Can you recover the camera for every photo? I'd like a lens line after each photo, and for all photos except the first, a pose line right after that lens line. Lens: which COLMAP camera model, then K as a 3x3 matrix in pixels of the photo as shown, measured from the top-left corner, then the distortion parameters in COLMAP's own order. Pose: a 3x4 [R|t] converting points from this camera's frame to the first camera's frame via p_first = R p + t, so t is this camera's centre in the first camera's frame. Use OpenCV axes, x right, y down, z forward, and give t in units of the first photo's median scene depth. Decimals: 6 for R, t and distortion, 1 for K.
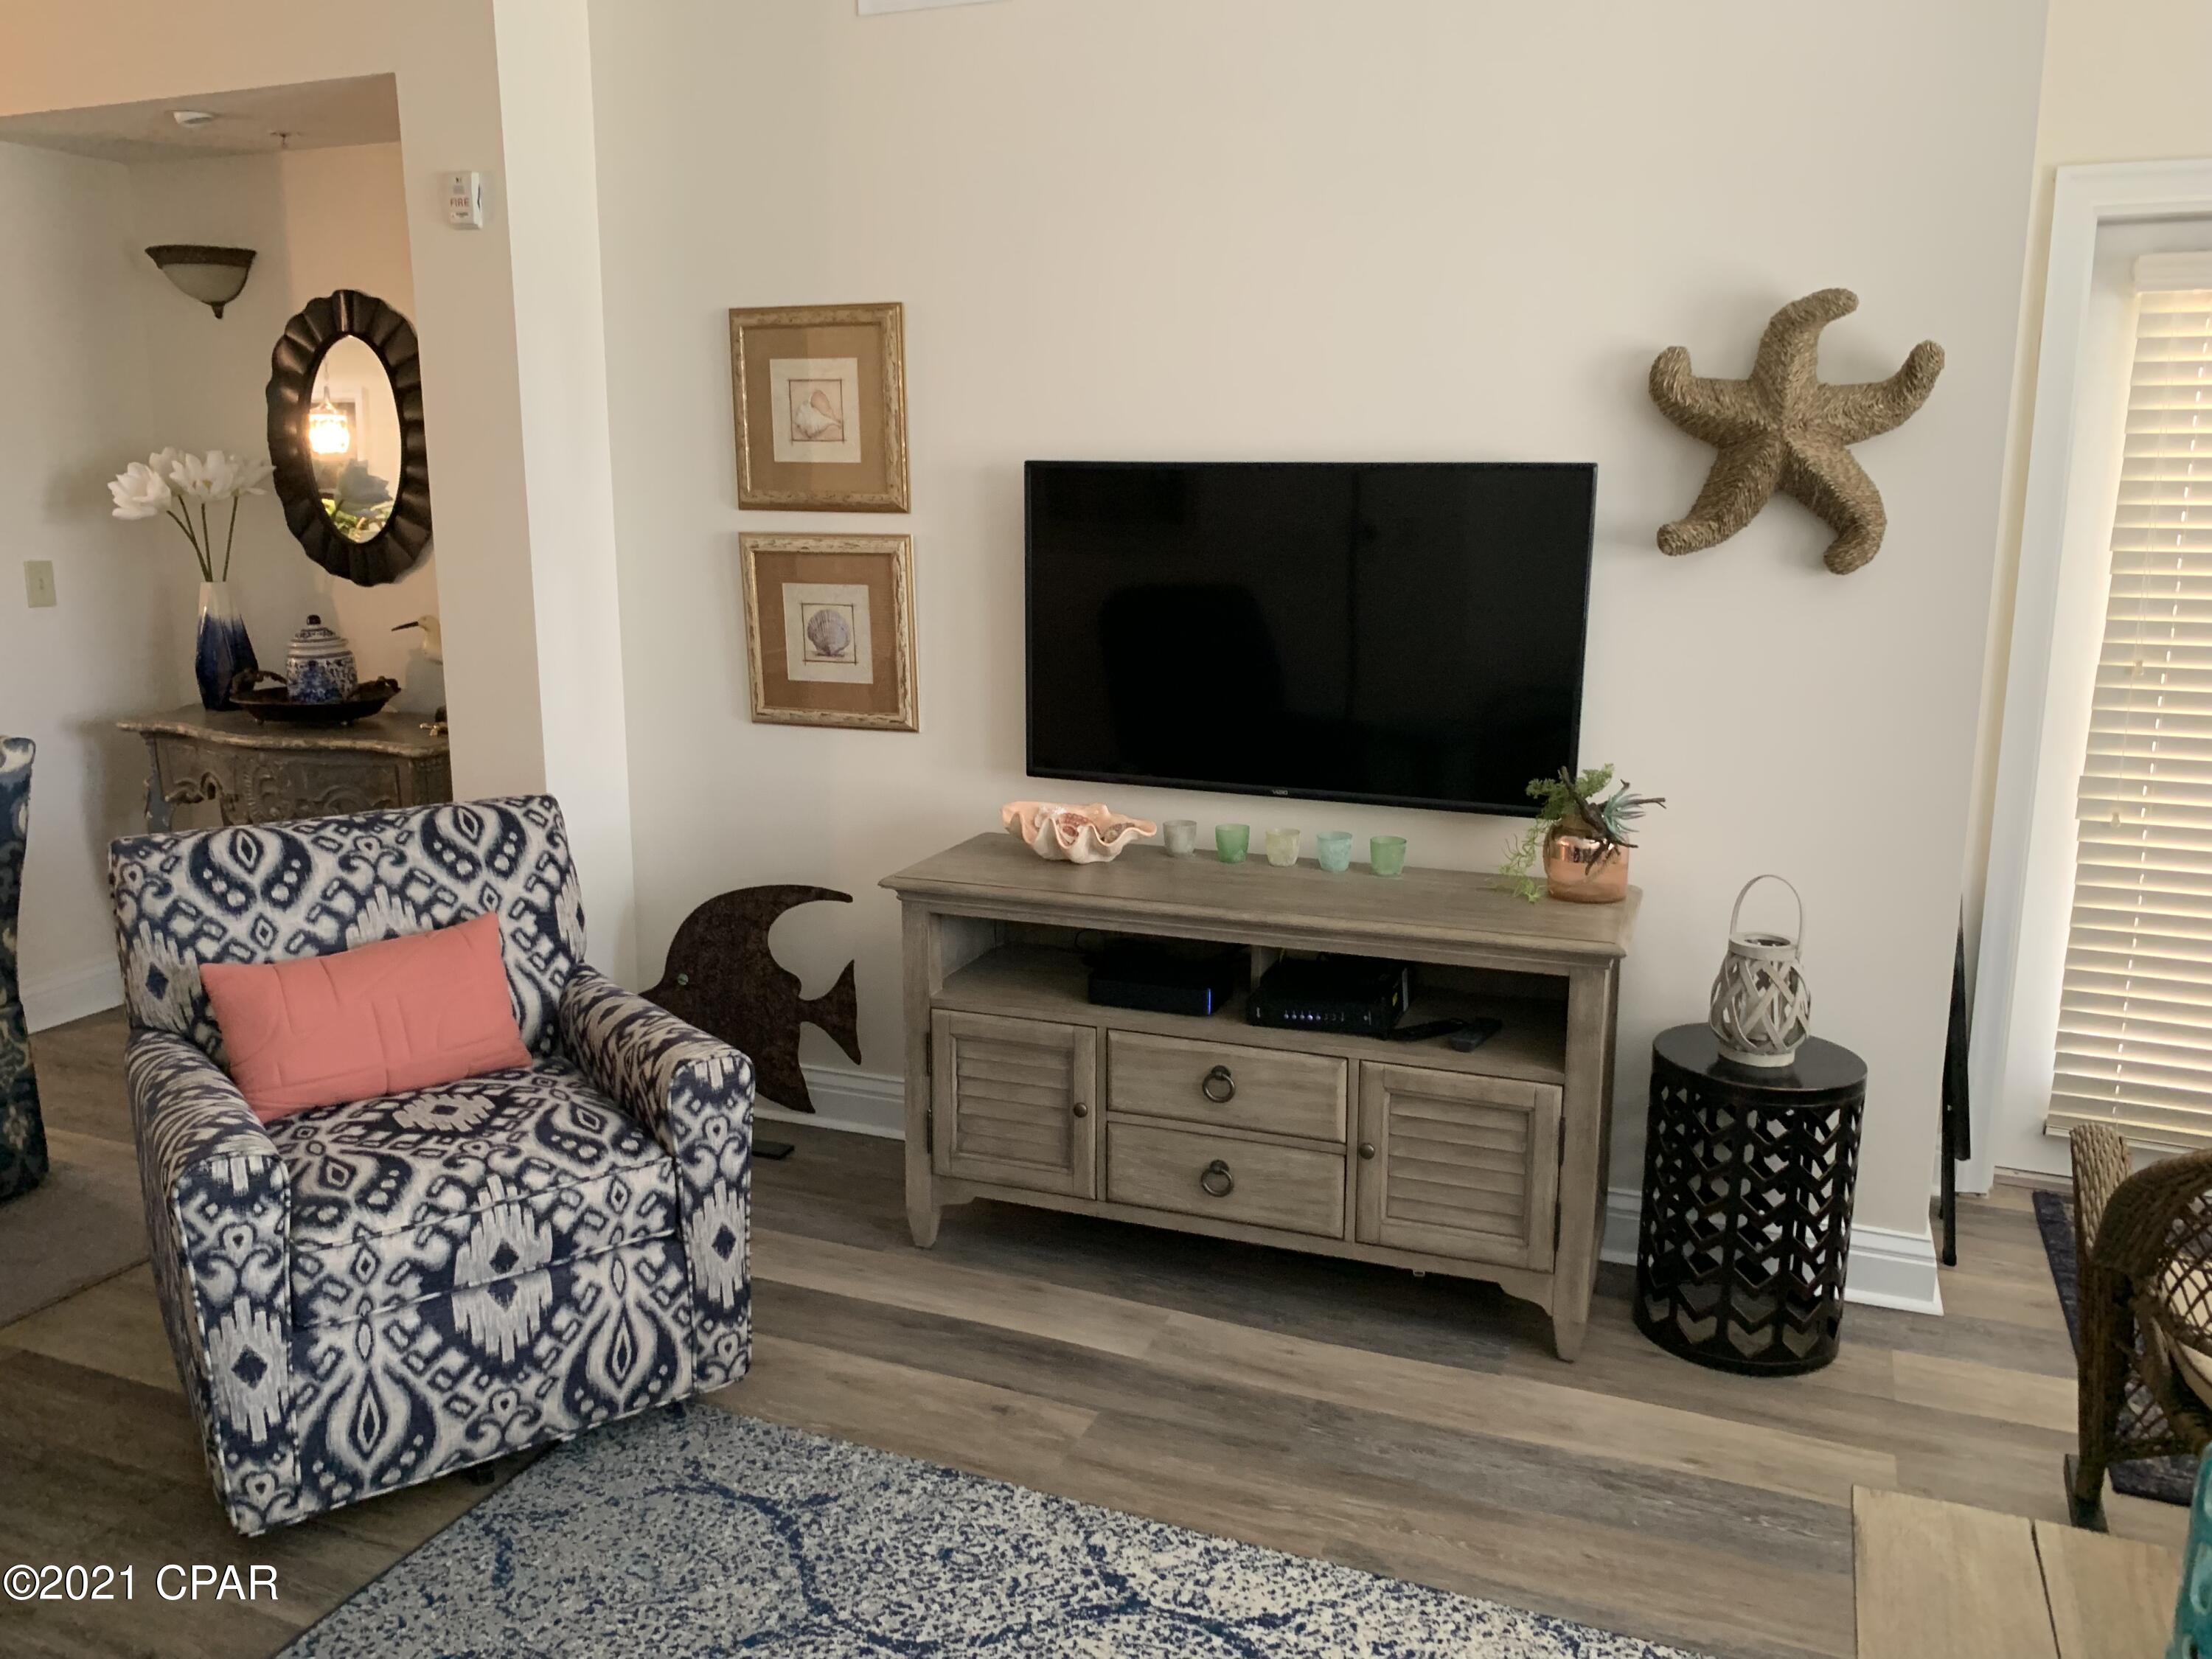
lens RADIAL K [[1683.1, 0, 1115.3], [0, 1683.1, 775.9], [0, 0, 1]] dist [-0.000862, -0.005937]
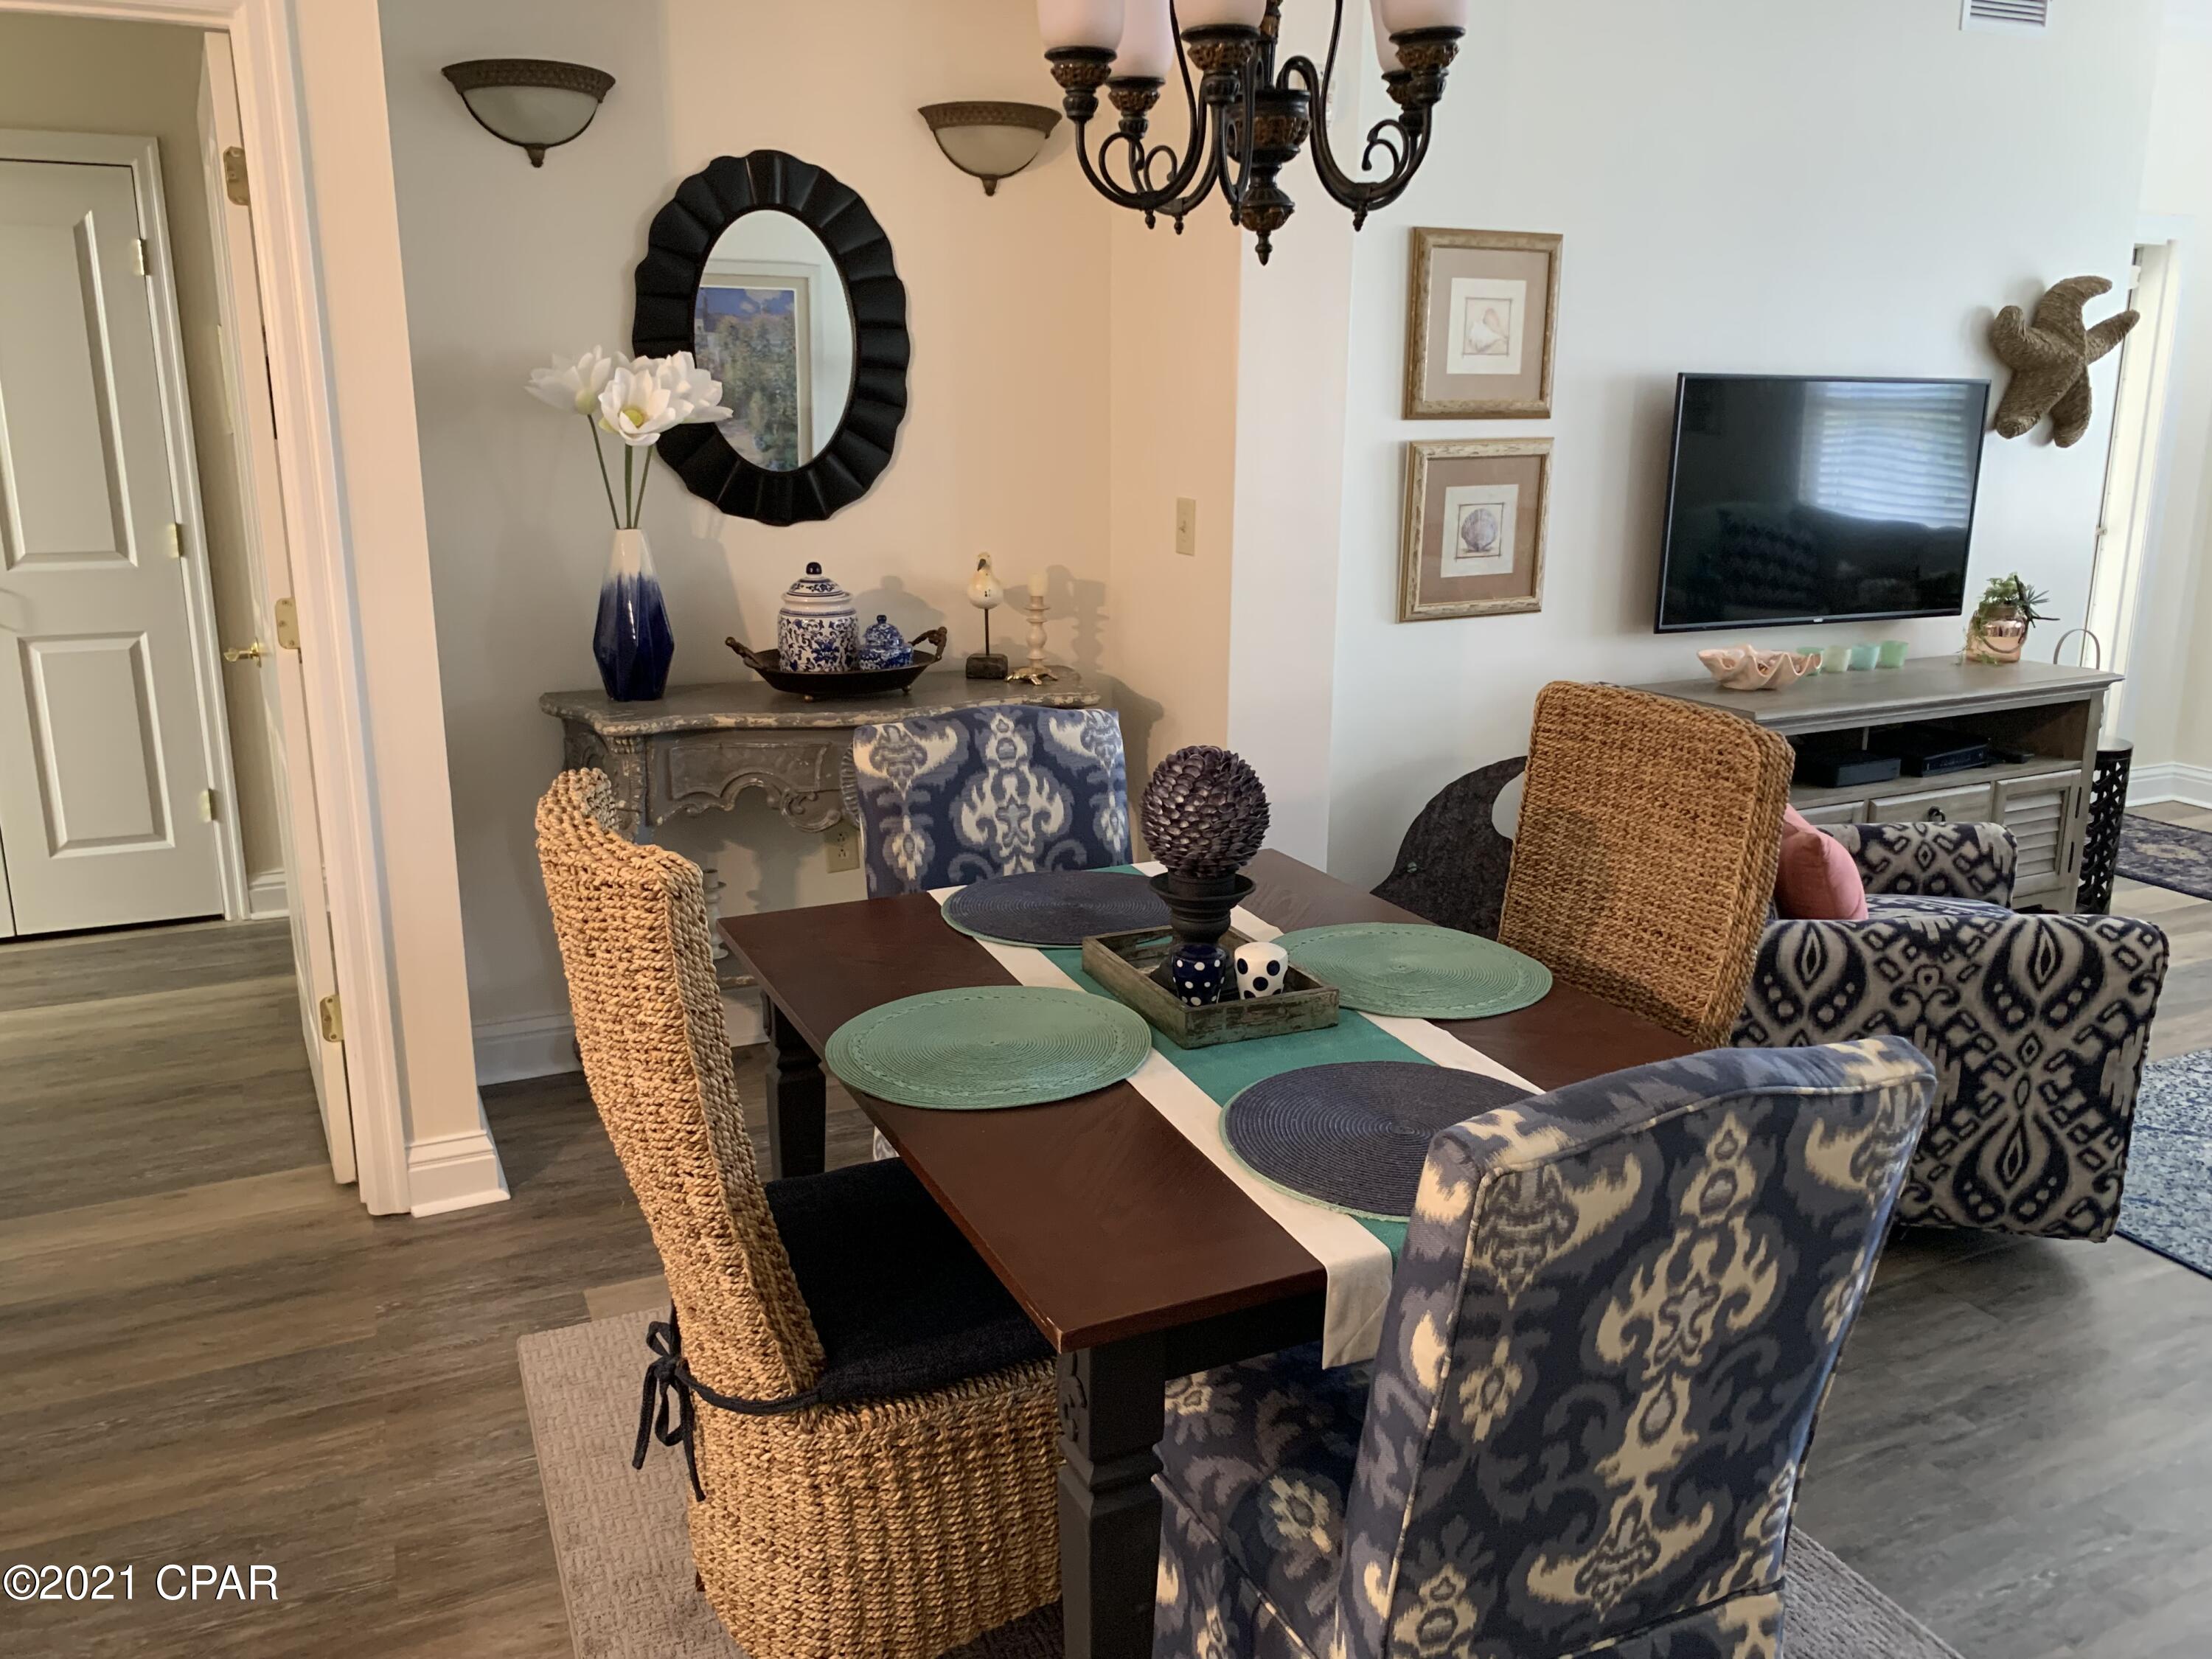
lens RADIAL K [[1683.1, 0, 1115.3], [0, 1683.1, 775.9], [0, 0, 1]] dist [-0.000862, -0.005937]
pose [[0.693736, -0.170011, 0.699876, -1.146877], [0.123235, 0.985430, 0.117223, -0.085850], [-0.709608, 0.004928, 0.704579, 0.395711]]
